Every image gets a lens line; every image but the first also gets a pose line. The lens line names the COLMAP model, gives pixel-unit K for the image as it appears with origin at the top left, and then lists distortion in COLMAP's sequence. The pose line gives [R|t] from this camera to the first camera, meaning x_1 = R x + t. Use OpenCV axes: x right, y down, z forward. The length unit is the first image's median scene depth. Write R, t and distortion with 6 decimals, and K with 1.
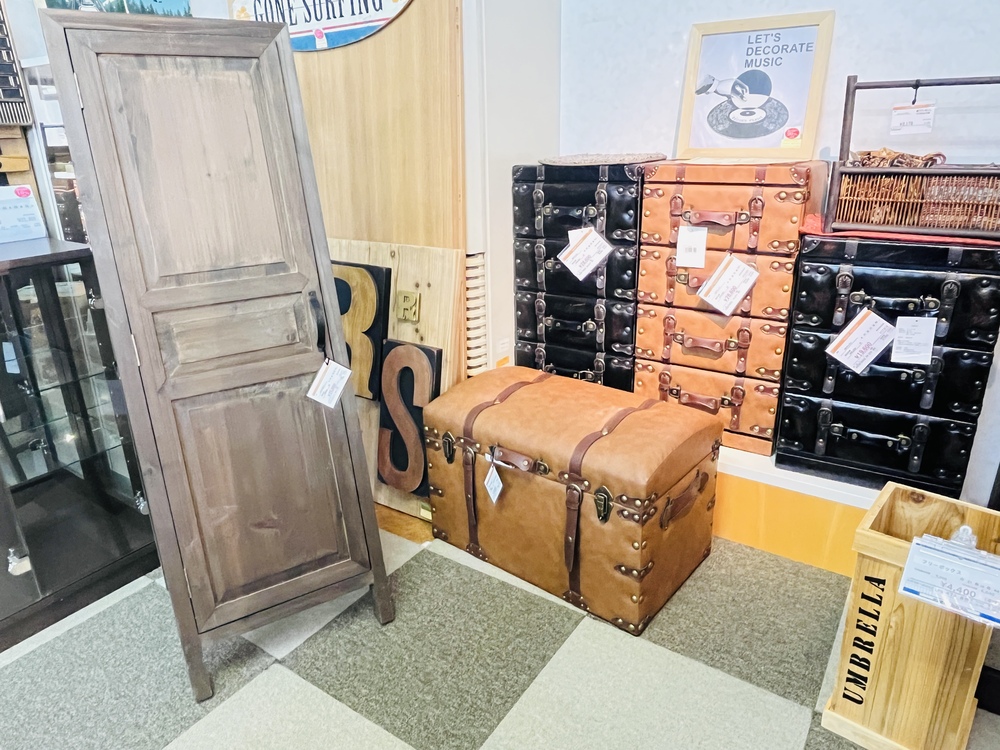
lens RADIAL K [[680.4, 0, 501.0], [0, 680.4, 374.3], [0, 0, 1]] dist [-0.008497, -0.002296]
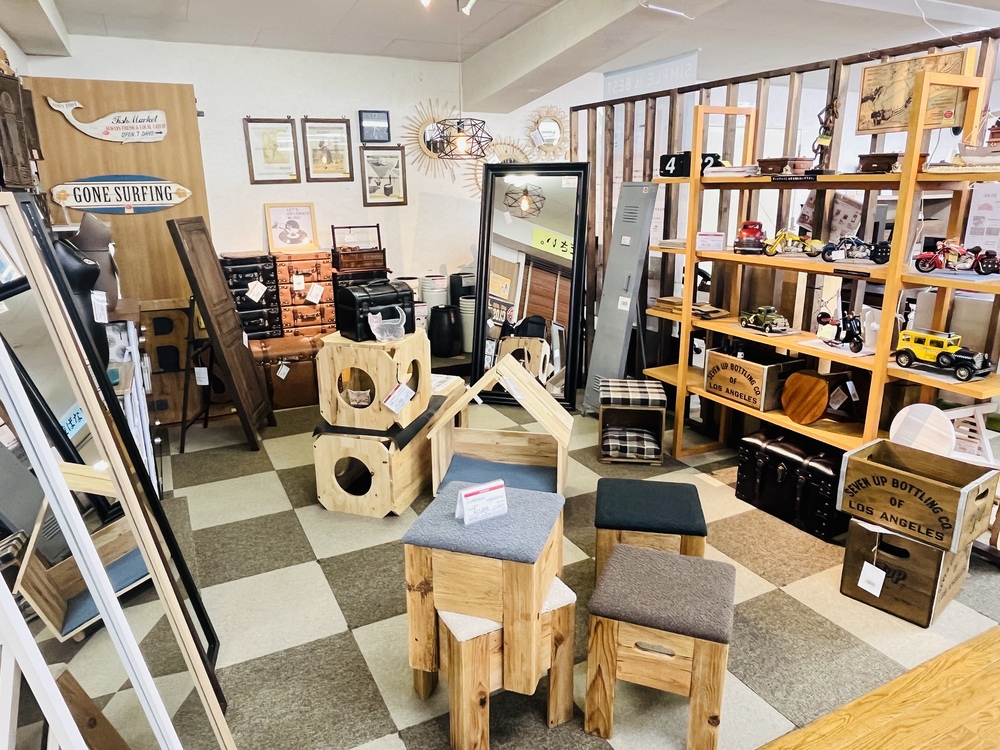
lens RADIAL K [[680.4, 0, 499.7], [0, 680.4, 374.5], [0, 0, 1]] dist [-0.008497, -0.002296]
pose [[0.467254, -0.219031, 0.856563, -1.724418], [0.299276, 0.950817, 0.079878, 0.187390], [-0.831930, 0.219026, 0.509824, -0.983998]]
